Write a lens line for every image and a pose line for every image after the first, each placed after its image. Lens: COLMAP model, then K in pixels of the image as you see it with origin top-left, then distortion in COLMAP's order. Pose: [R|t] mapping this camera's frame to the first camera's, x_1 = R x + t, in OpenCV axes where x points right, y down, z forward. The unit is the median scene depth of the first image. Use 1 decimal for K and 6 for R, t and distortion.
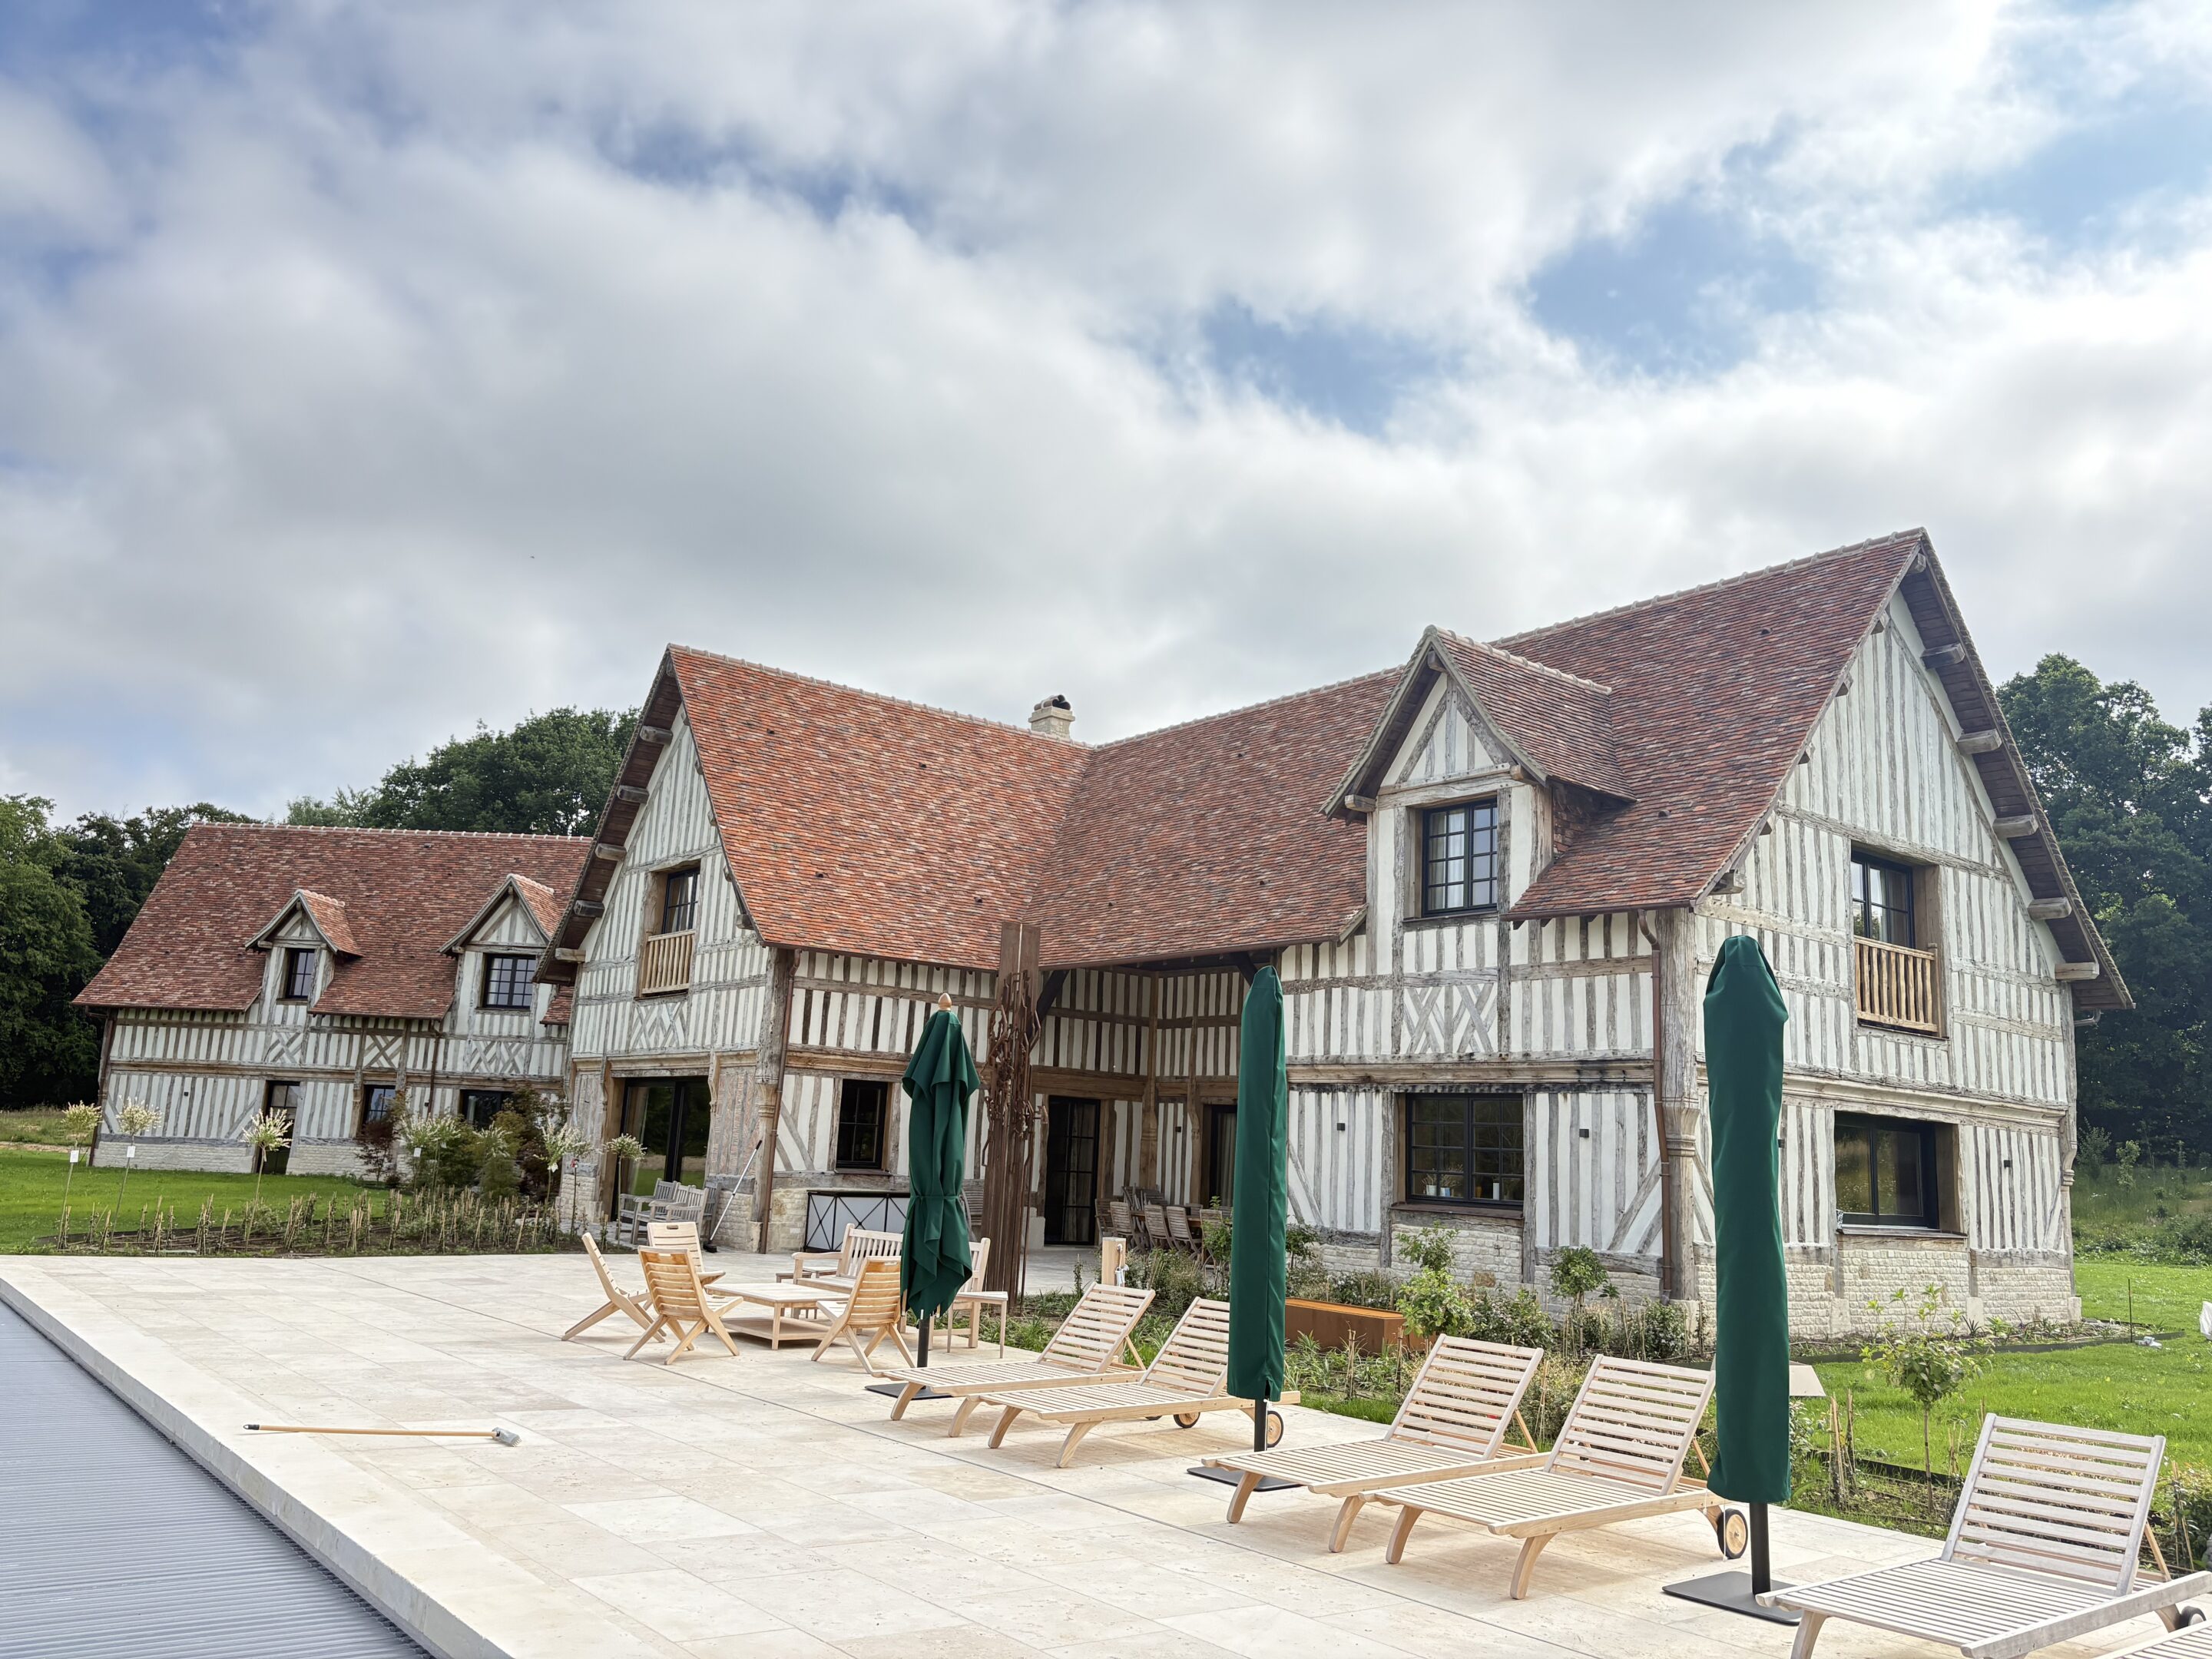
lens RADIAL K [[1675.8, 0, 1173.9], [0, 1675.8, 805.4], [0, 0, 1]] dist [0.047771, -0.064609]
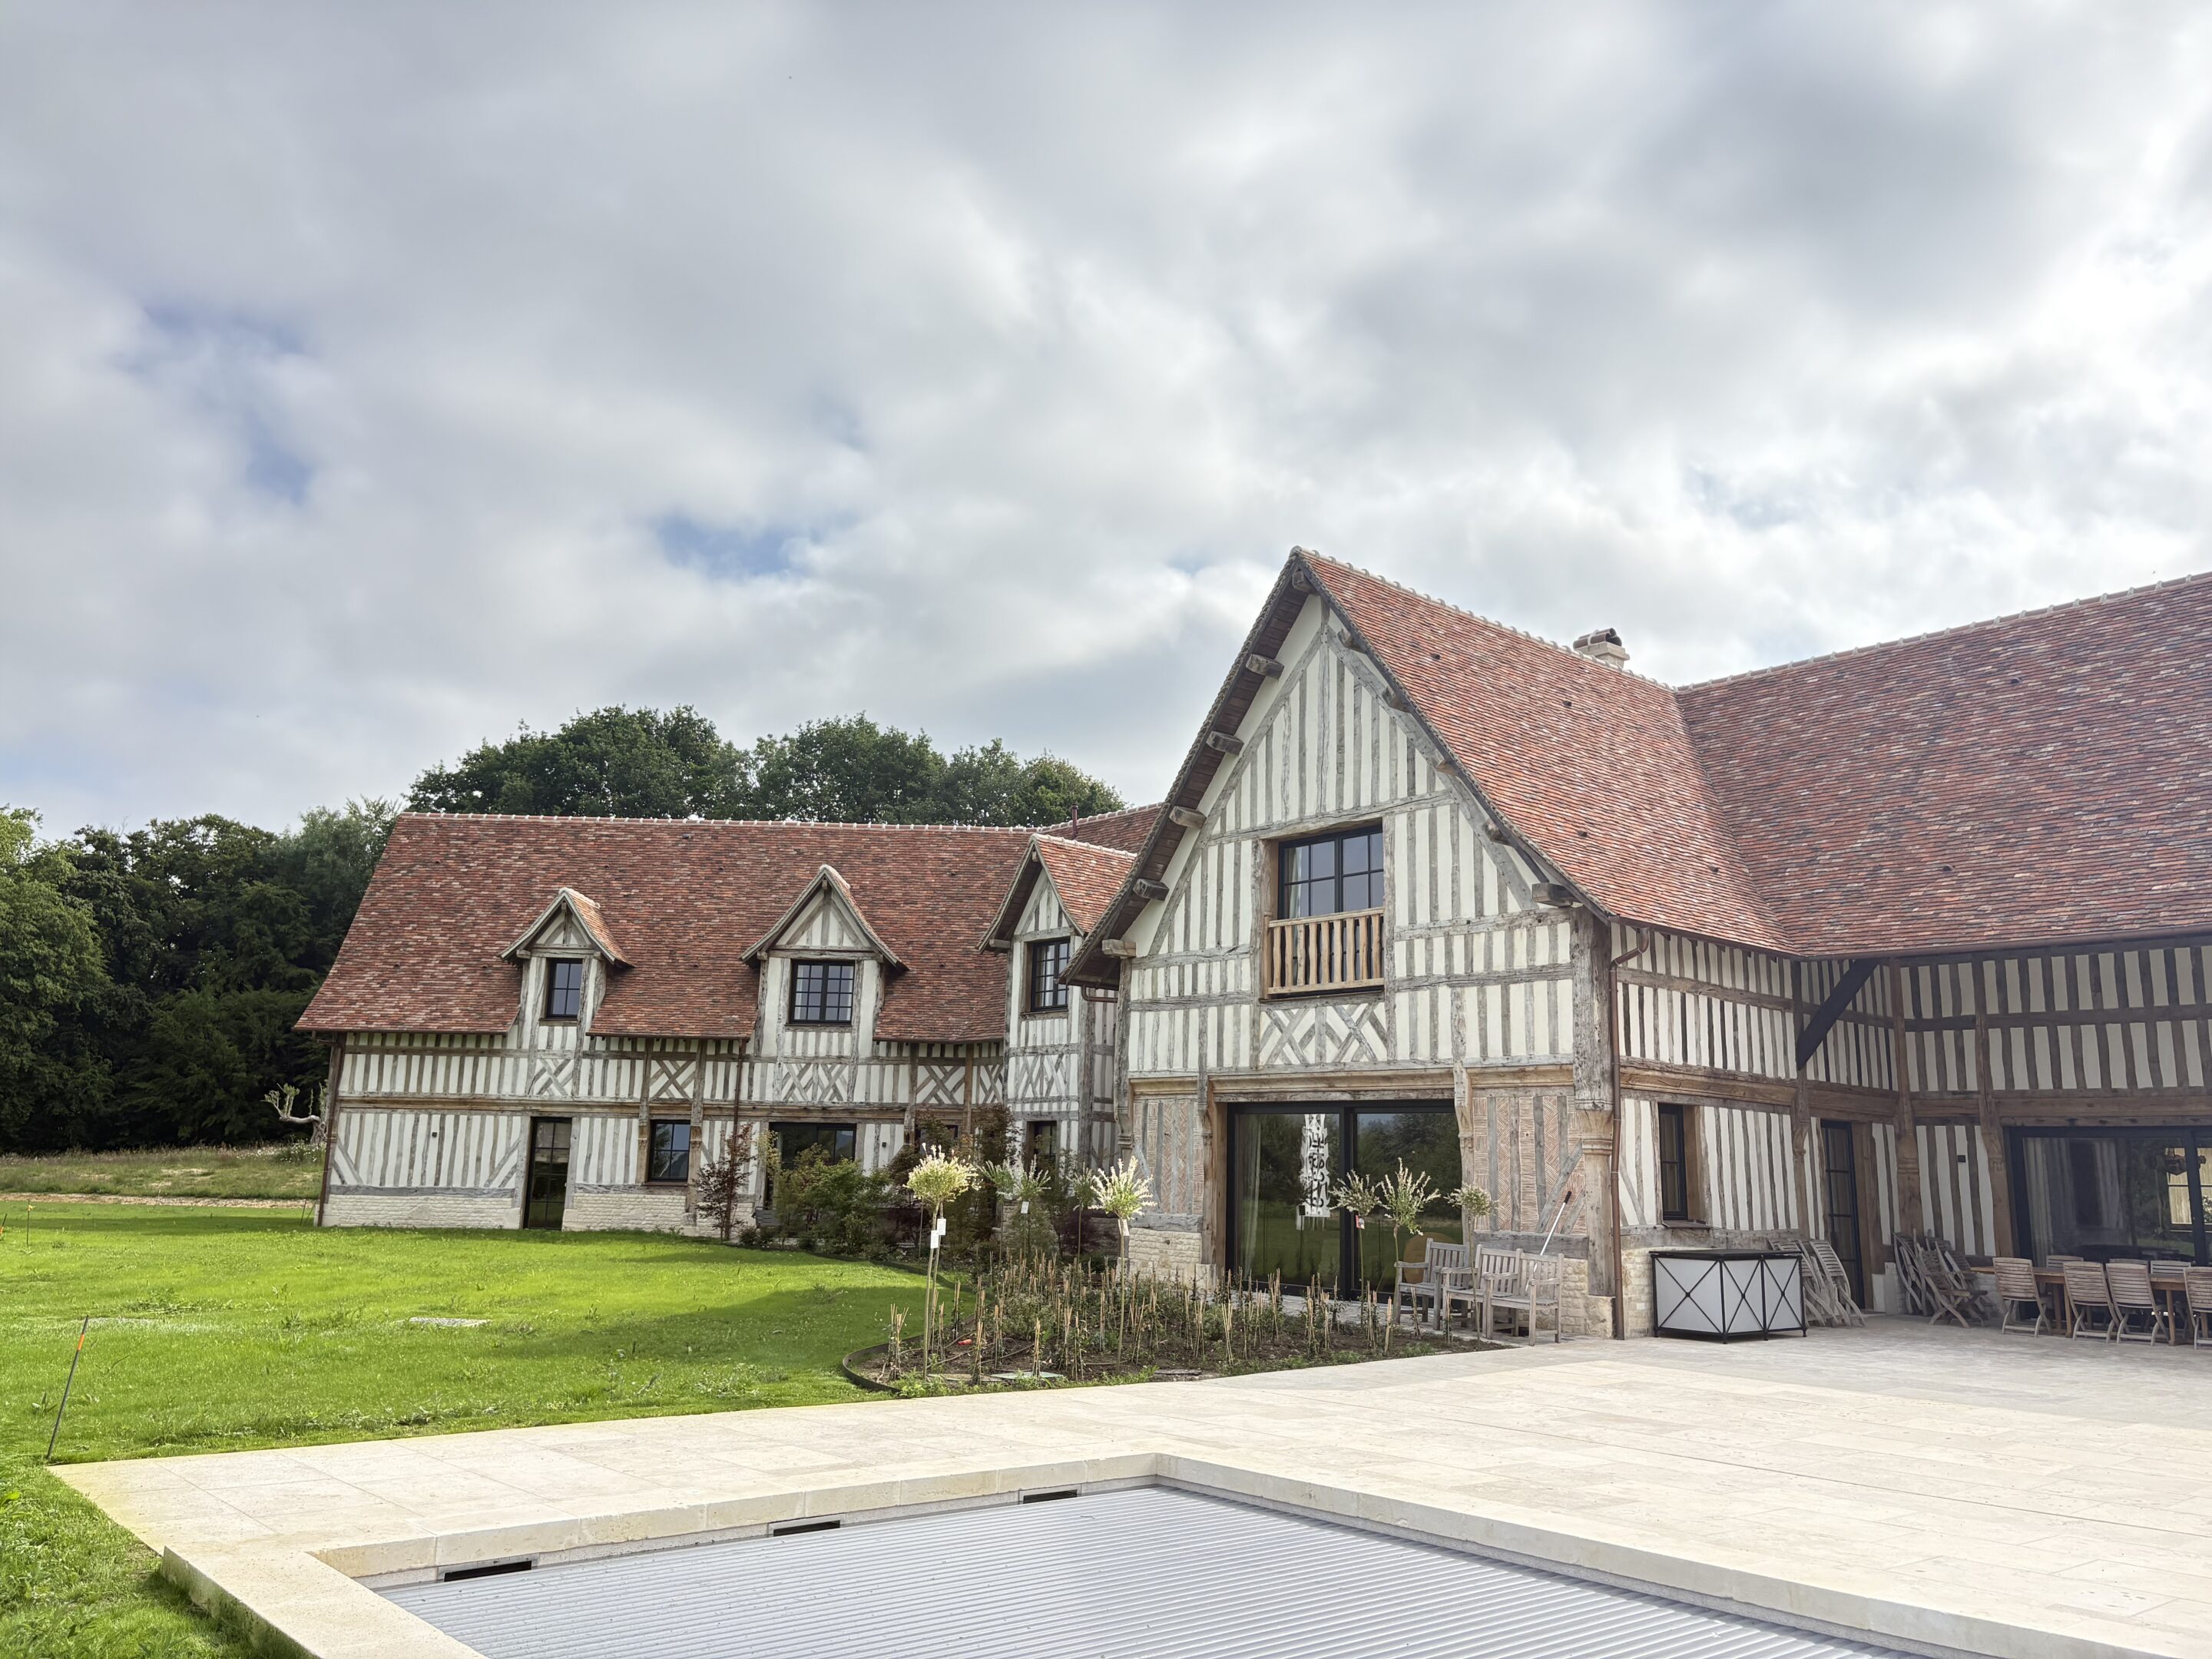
lens RADIAL K [[1675.8, 0, 1122.5], [0, 1675.8, 809.1], [0, 0, 1]] dist [0.047771, -0.064609]
pose [[0.999040, -0.012224, 0.042058, -0.279377], [0.012558, 0.999892, -0.007678, 0.021018], [-0.041960, 0.008199, 0.999086, 0.154441]]
